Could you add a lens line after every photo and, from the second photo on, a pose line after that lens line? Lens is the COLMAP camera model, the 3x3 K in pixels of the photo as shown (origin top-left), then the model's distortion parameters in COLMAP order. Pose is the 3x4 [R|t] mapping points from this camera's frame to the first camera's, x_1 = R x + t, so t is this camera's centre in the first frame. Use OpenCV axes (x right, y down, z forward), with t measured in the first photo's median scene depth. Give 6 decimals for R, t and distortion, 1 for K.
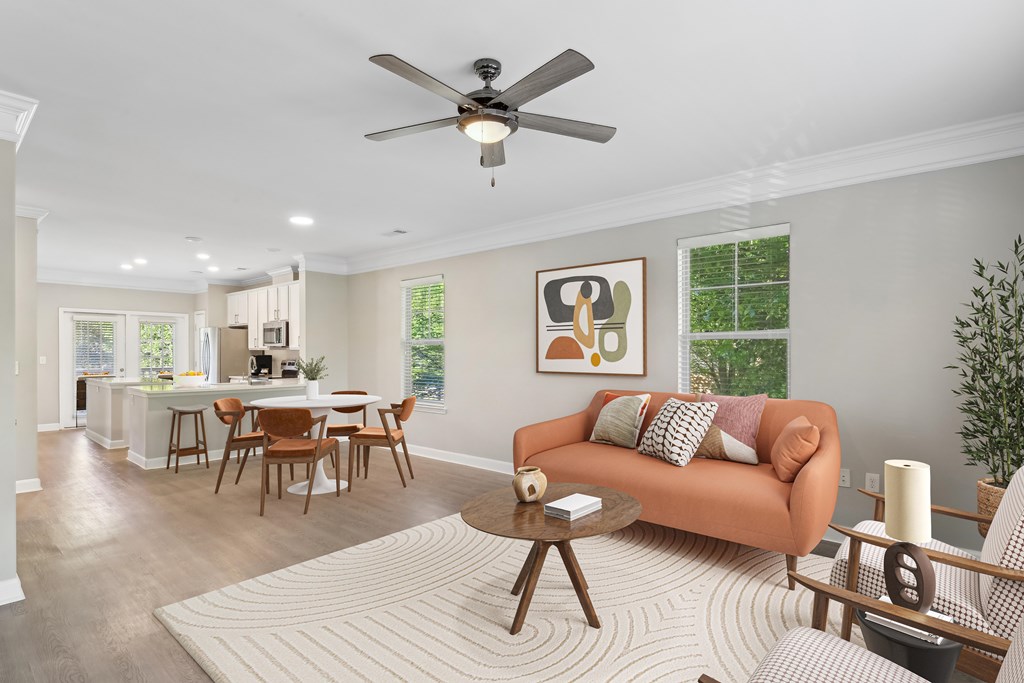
lens RADIAL K [[509.1, 0, 513.2], [0, 509.1, 347.8], [0, 0, 1]] dist [0.001833, 0.000204]
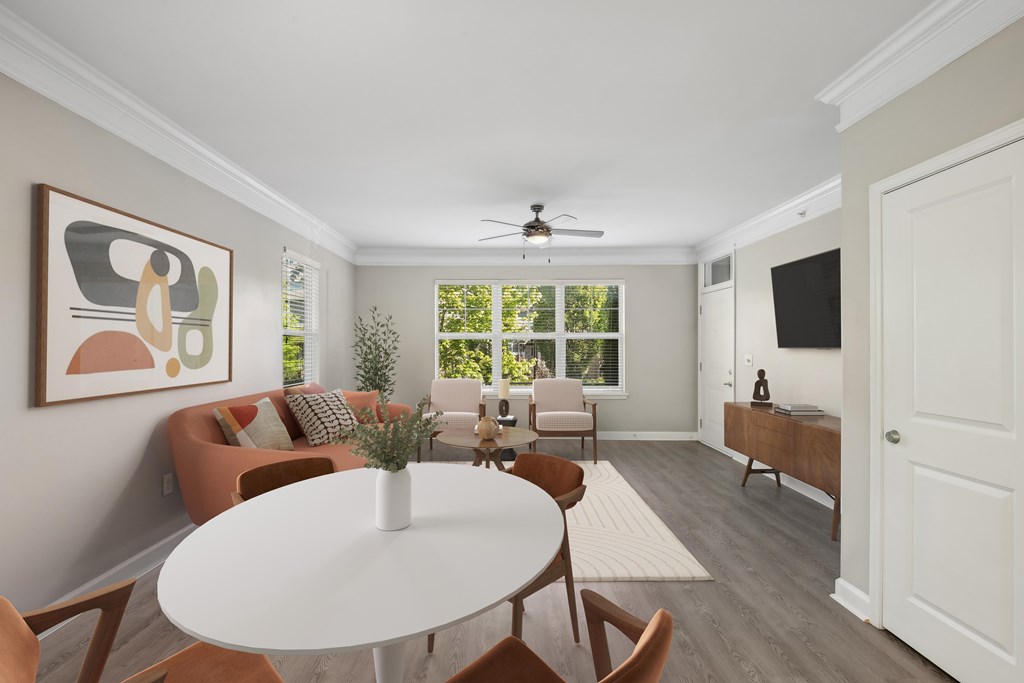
lens RADIAL K [[509.1, 0, 513.2], [0, 509.1, 347.8], [0, 0, 1]] dist [0.001833, 0.000204]
pose [[-0.678285, 0.000131, 0.734799, -0.664751], [-0.004579, 0.999980, -0.004405, -0.002873], [-0.734785, -0.006352, -0.678271, 1.129919]]
